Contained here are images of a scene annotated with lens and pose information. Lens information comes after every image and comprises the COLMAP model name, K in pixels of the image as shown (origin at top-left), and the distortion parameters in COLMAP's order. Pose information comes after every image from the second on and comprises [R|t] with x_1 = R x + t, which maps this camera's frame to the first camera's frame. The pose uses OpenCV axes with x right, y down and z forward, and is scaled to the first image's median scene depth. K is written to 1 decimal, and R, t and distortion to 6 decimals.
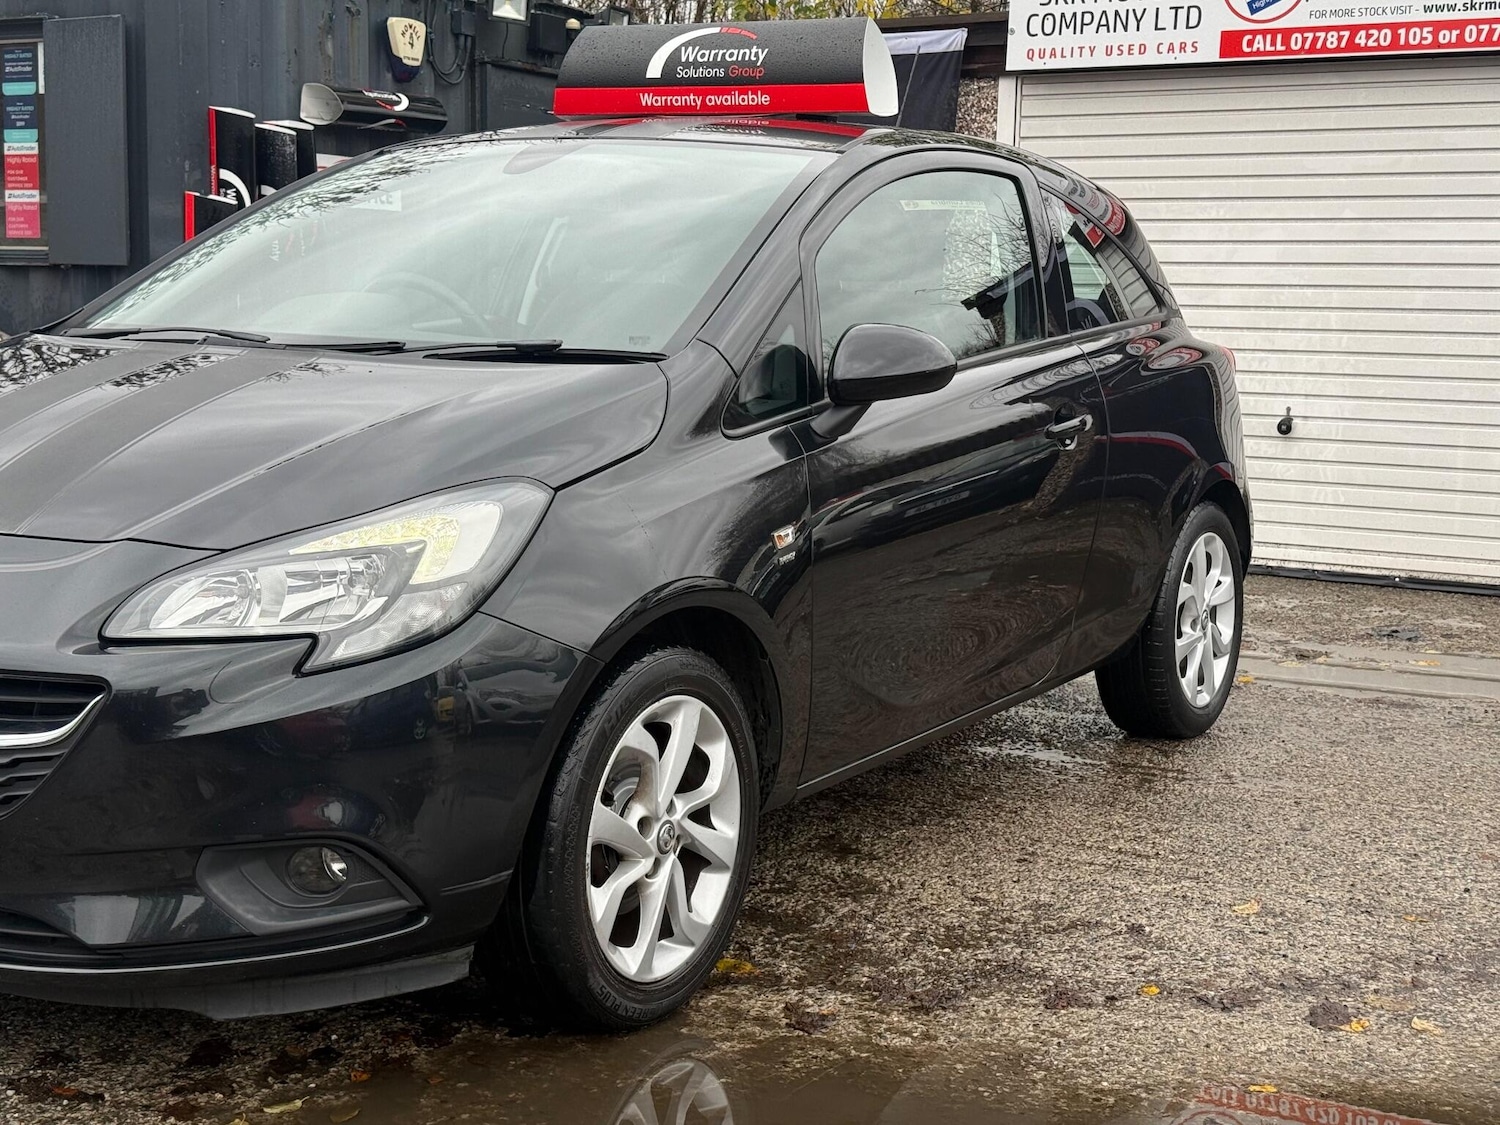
lens RADIAL K [[2216.5, 0, 765.1], [0, 2216.5, 564.3], [0, 0, 1]] dist [0.189154, -0.367895]
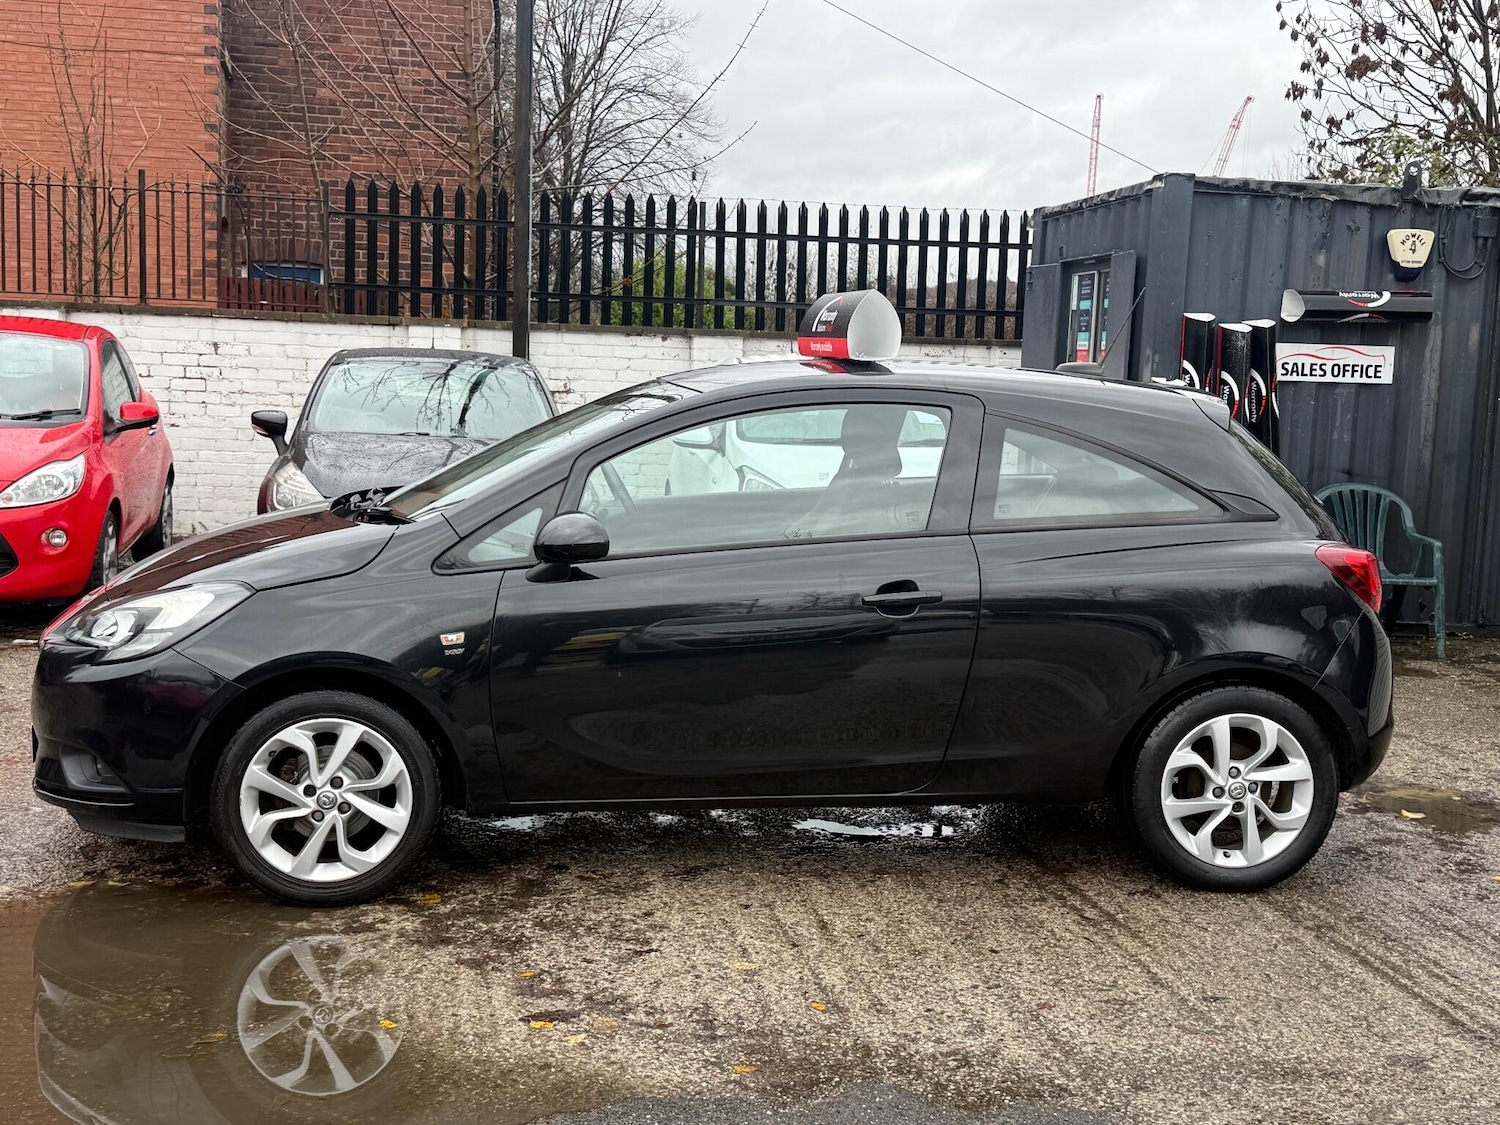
lens RADIAL K [[1817.7, 0, 739.5], [0, 1817.7, 569.2], [0, 0, 1]] dist [0.205392, -0.484560]
pose [[0.606049, 0.092736, -0.790003, 0.873210], [-0.120915, 0.992379, 0.023732, -0.087967], [0.786183, 0.081140, 0.612644, 0.256393]]
